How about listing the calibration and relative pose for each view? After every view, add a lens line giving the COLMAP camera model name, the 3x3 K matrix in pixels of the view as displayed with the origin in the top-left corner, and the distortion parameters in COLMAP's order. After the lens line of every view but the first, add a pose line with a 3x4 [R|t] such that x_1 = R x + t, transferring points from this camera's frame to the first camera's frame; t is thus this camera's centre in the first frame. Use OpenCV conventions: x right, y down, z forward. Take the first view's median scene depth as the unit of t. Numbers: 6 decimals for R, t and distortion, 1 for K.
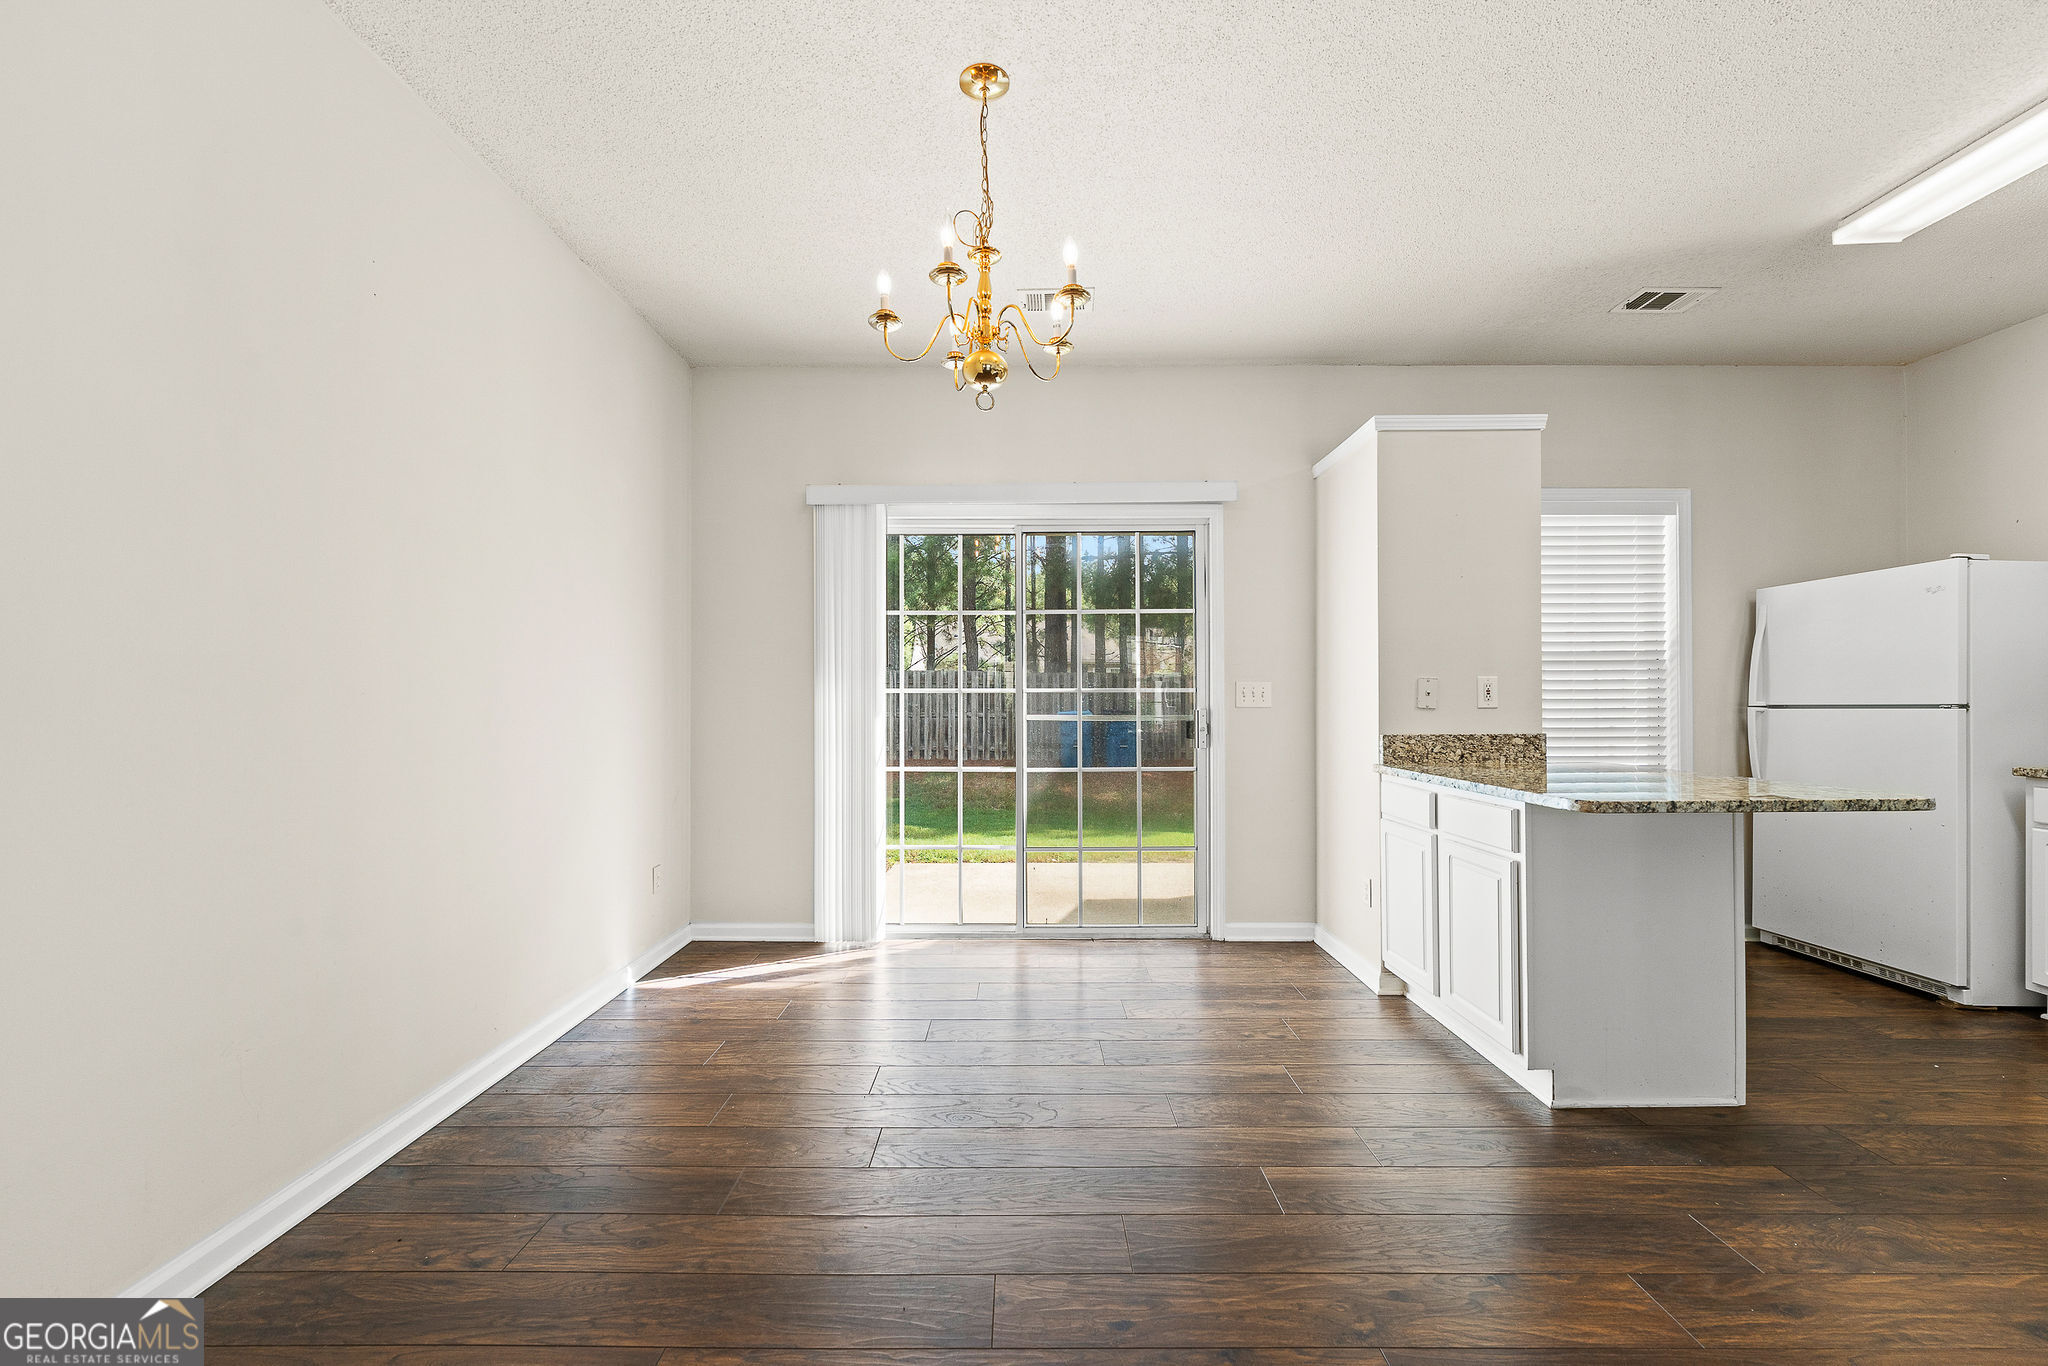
lens RADIAL K [[822.2, 0, 1024.0], [0, 822.2, 683.0], [0, 0, 1]] dist [-0.002457, -0.000239]
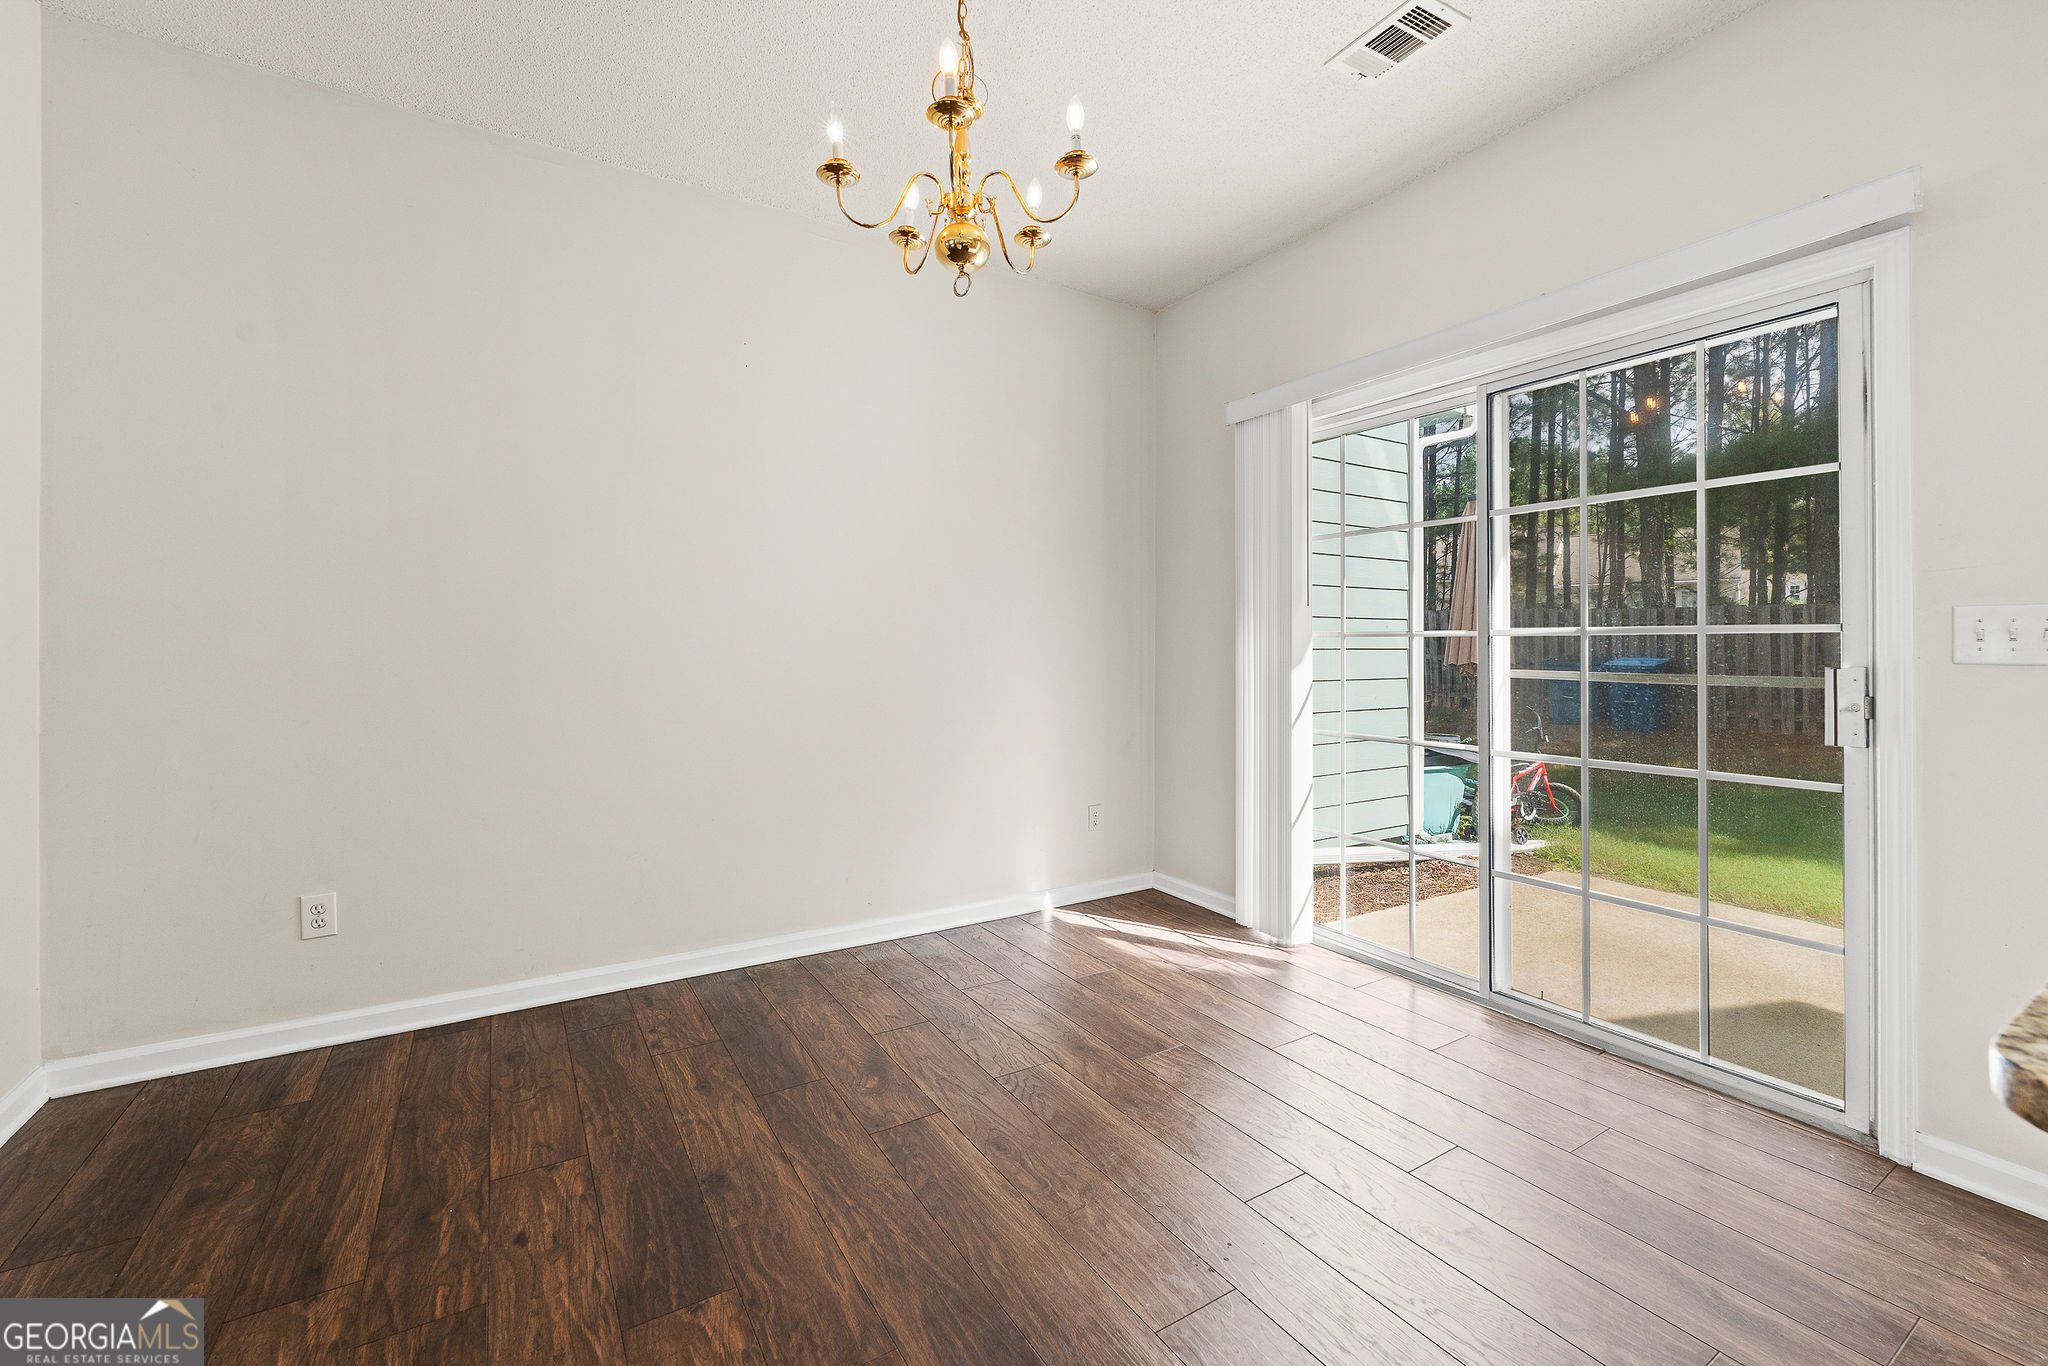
lens RADIAL K [[848.0, 0, 1032.0], [0, 848.0, 631.4], [0, 0, 1]] dist [-0.000454, 0.000029]
pose [[0.531567, -0.012284, -0.846927, 0.397741], [0.015078, 0.999874, -0.005038, 0.006326], [0.846882, -0.010092, 0.531685, 0.338010]]
